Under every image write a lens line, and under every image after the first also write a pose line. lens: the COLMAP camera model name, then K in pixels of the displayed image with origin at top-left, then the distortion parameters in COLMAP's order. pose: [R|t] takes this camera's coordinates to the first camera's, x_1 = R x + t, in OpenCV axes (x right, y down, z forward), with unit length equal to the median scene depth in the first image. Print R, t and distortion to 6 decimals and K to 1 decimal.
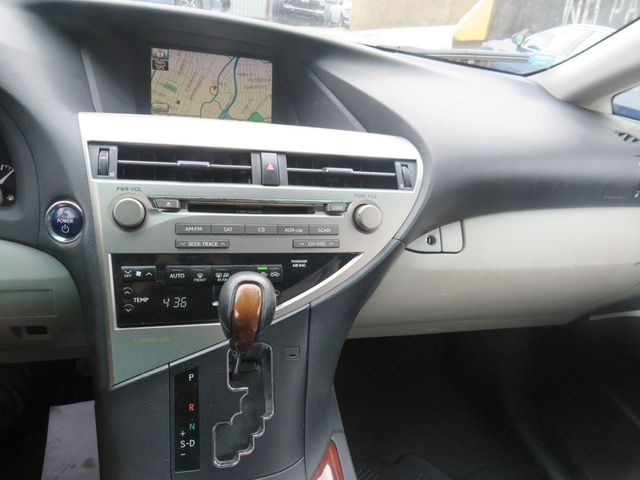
lens RADIAL K [[449.8, 0, 320.0], [0, 449.8, 240.0], [0, 0, 1]] dist [-0.036622, 0.032396]
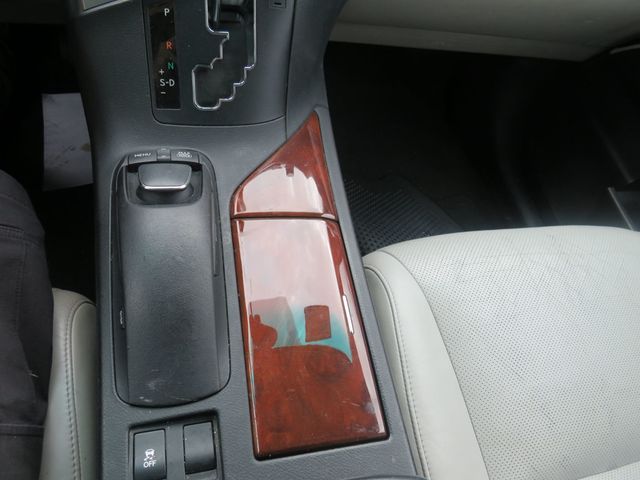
lens RADIAL K [[449.8, 0, 320.0], [0, 449.8, 240.0], [0, 0, 1]] dist [-0.036622, 0.032396]
pose [[0.996820, 0.079576, 0.004136, 0.039865], [-0.072994, 0.891091, 0.447916, 0.180053], [0.031958, -0.446793, 0.894066, -0.020827]]
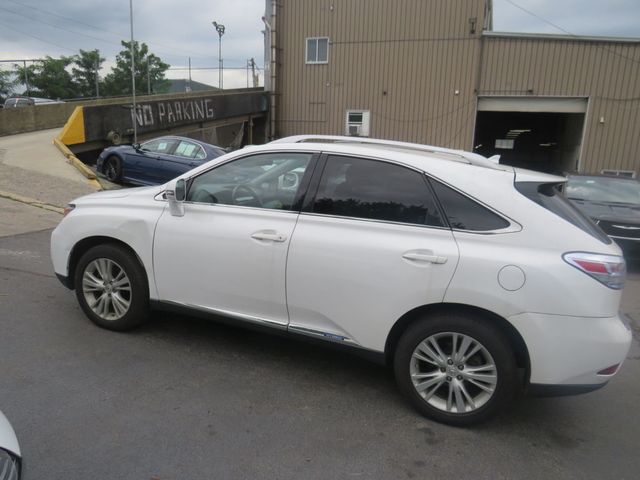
lens RADIAL K [[451.3, 0, 320.0], [0, 451.3, 240.0], [0, 0, 1]] dist [-0.036614, -0.000259]
pose [[0.598949, -0.266789, 0.755039, -4.943801], [0.380521, 0.924440, 0.024791, 0.753913], [-0.704602, 0.272460, 0.655211, -4.545448]]
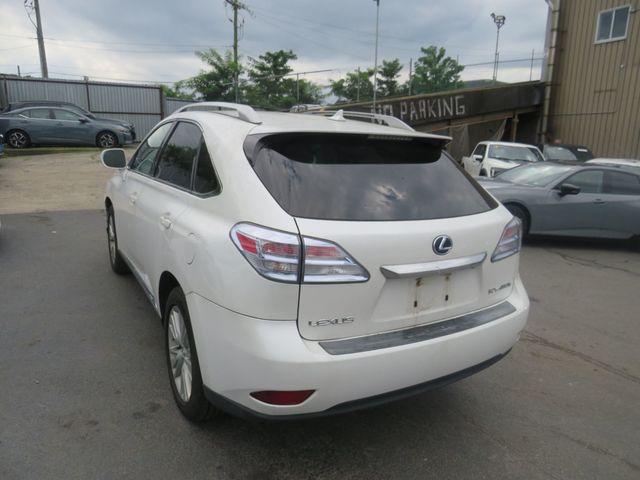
lens RADIAL K [[449.8, 0, 320.0], [0, 449.8, 240.0], [0, 0, 1]] dist [-0.036622, 0.032396]
pose [[0.963988, -0.158974, 0.213199, -0.275556], [0.199732, 0.962093, -0.185701, 2.546213], [-0.175596, 0.221596, 0.959198, -6.250062]]
